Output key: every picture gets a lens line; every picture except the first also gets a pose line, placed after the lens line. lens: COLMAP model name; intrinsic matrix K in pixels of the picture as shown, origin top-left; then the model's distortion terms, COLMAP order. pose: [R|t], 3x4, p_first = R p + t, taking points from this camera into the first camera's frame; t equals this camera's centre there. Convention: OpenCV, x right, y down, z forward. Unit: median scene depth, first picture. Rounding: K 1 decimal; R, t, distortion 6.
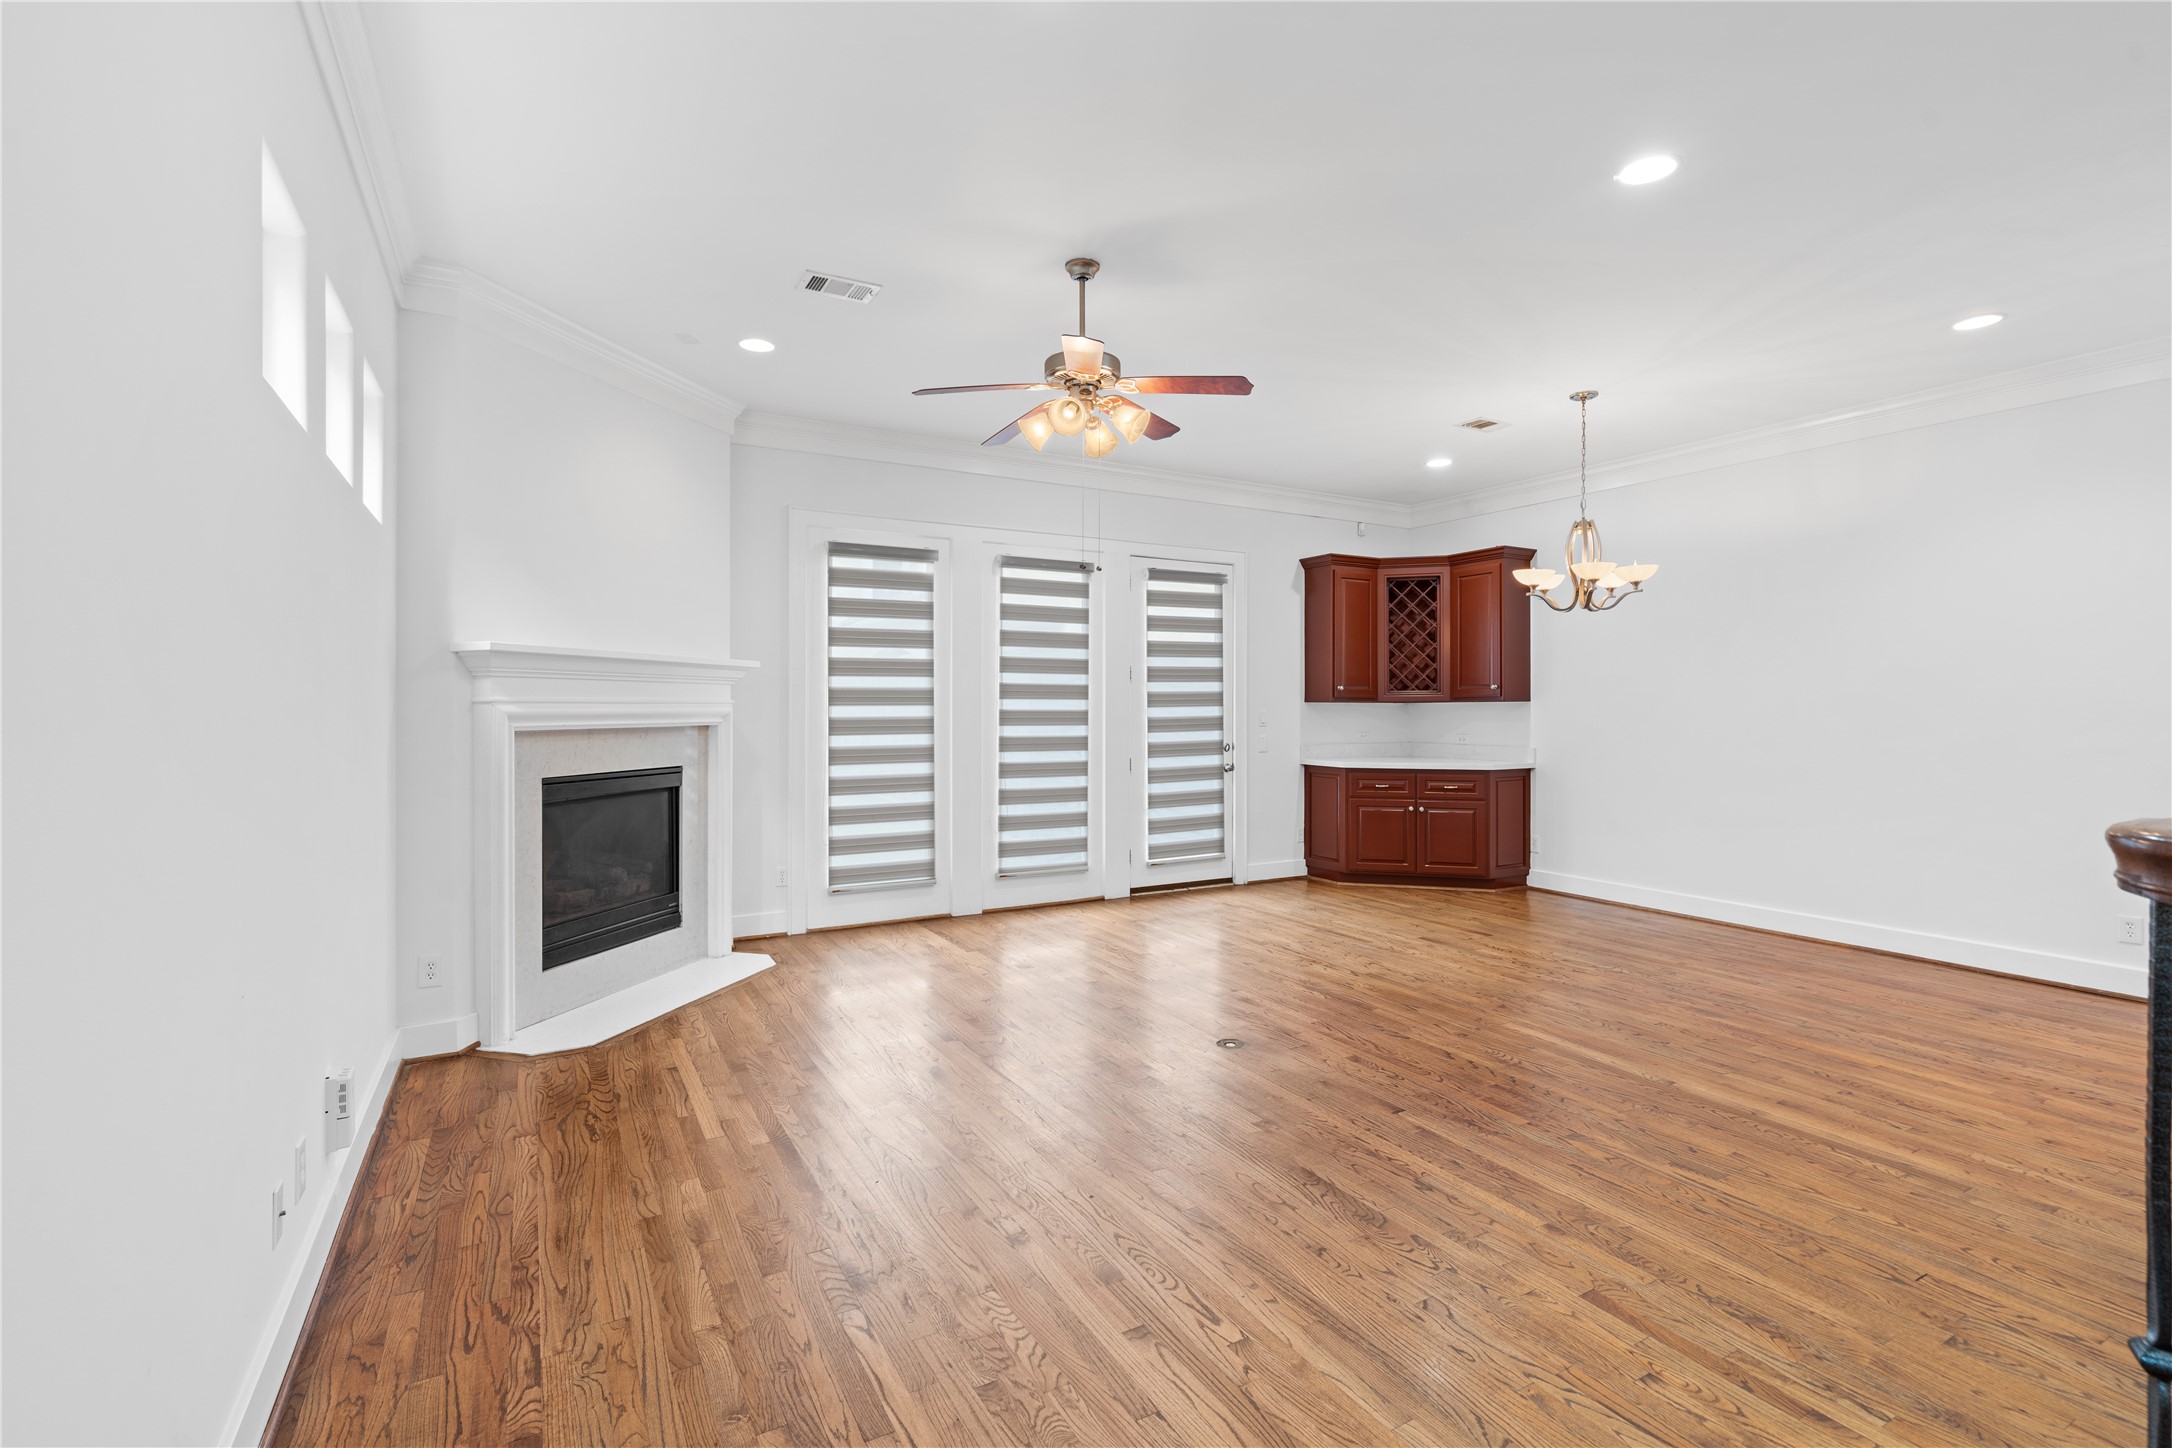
lens RADIAL K [[1008.6, 0, 1082.8], [0, 1008.6, 708.7], [0, 0, 1]] dist [-0.002308, -0.000488]
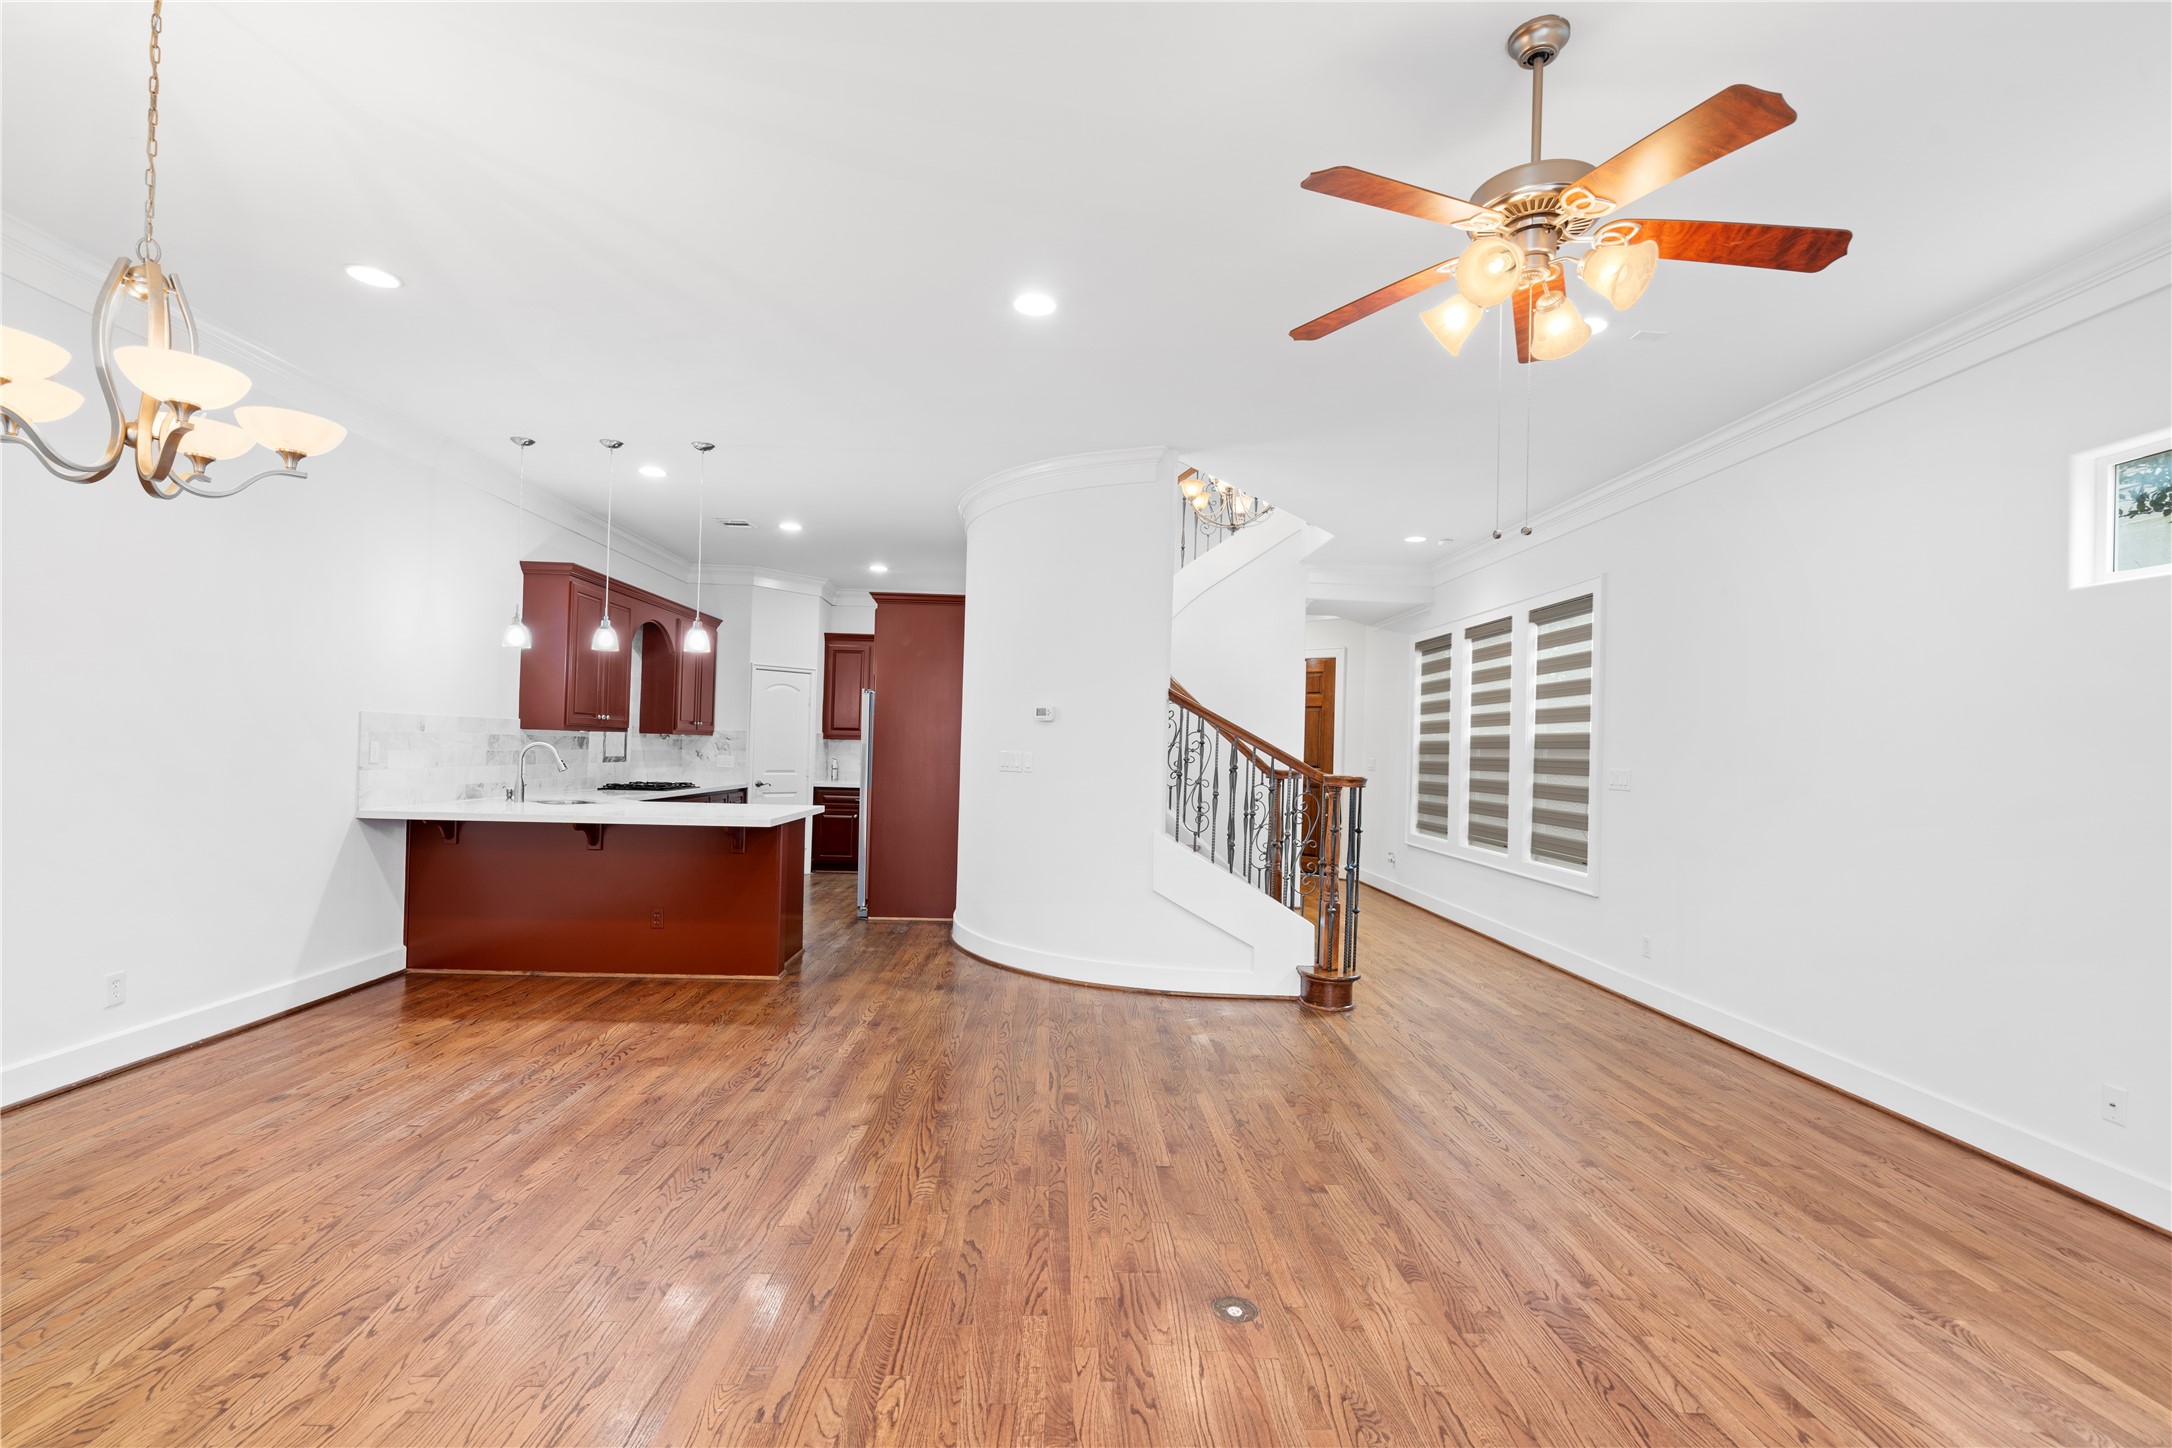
lens RADIAL K [[1008.6, 0, 1086.2], [0, 1008.6, 739.0], [0, 0, 1]] dist [-0.002308, -0.000488]
pose [[-0.892330, -0.022393, 0.450827, -0.029594], [-0.027283, 0.999618, -0.004350, -0.002602], [-0.450558, -0.016182, -0.892601, 1.230536]]
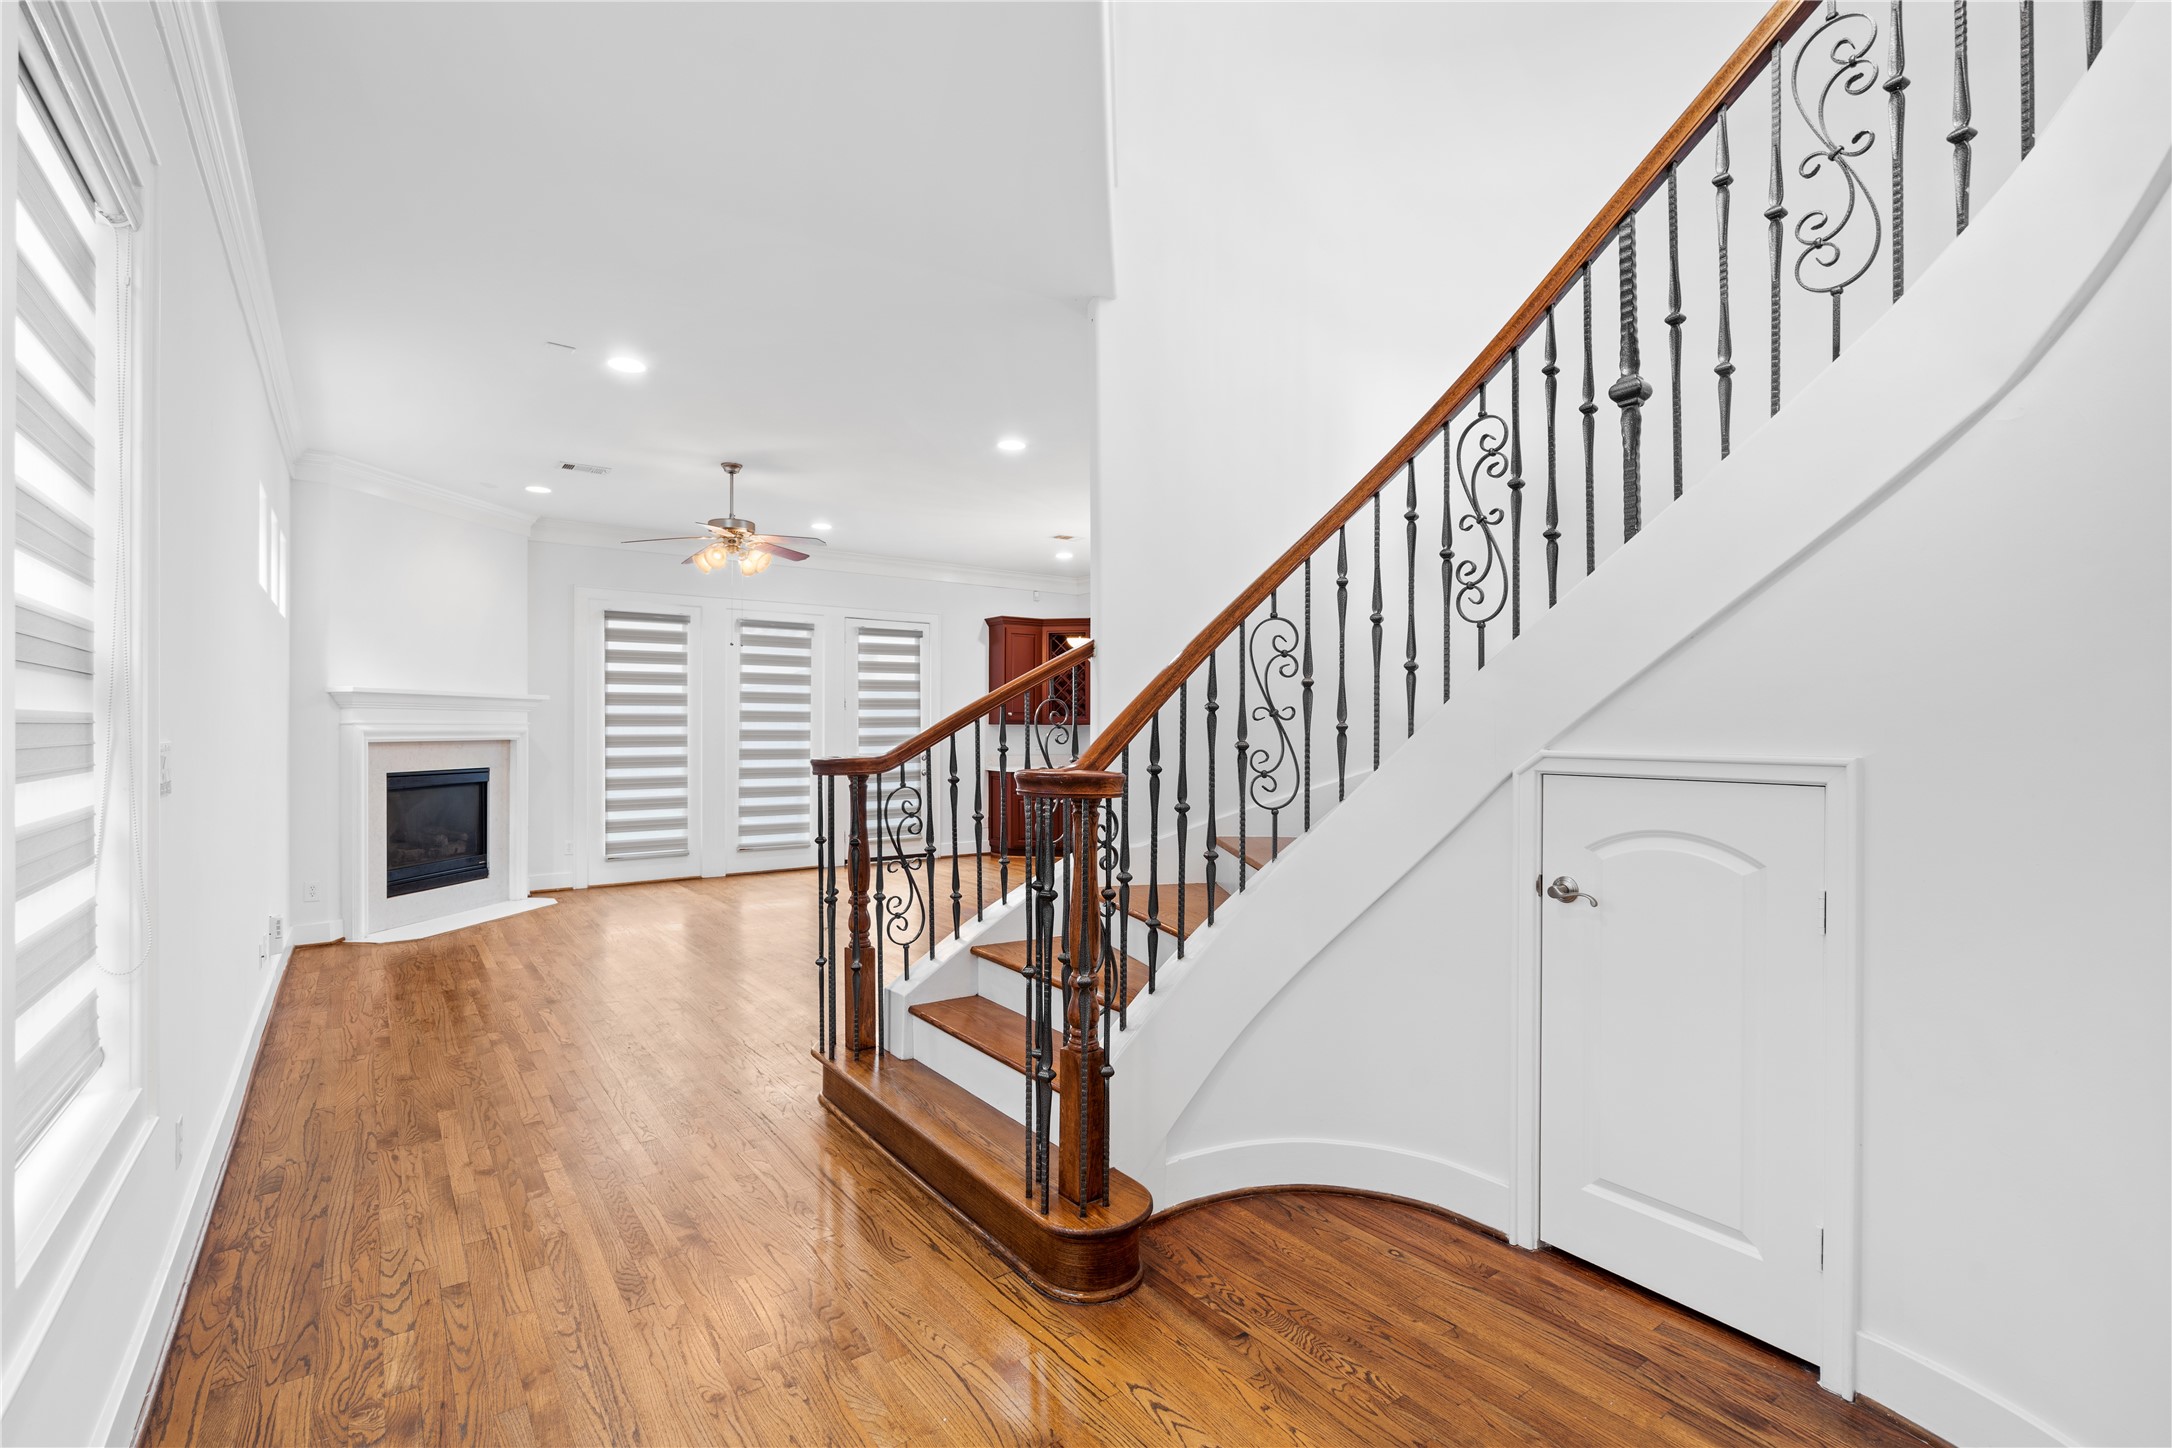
lens RADIAL K [[1008.6, 0, 1085.9], [0, 1008.6, 731.1], [0, 0, 1]] dist [-0.002308, -0.000488]
pose [[0.993181, 0.001075, 0.116576, 0.294129], [-0.001213, 0.999999, 0.001119, 0.001384], [-0.116575, -0.001253, 0.993181, -0.556977]]
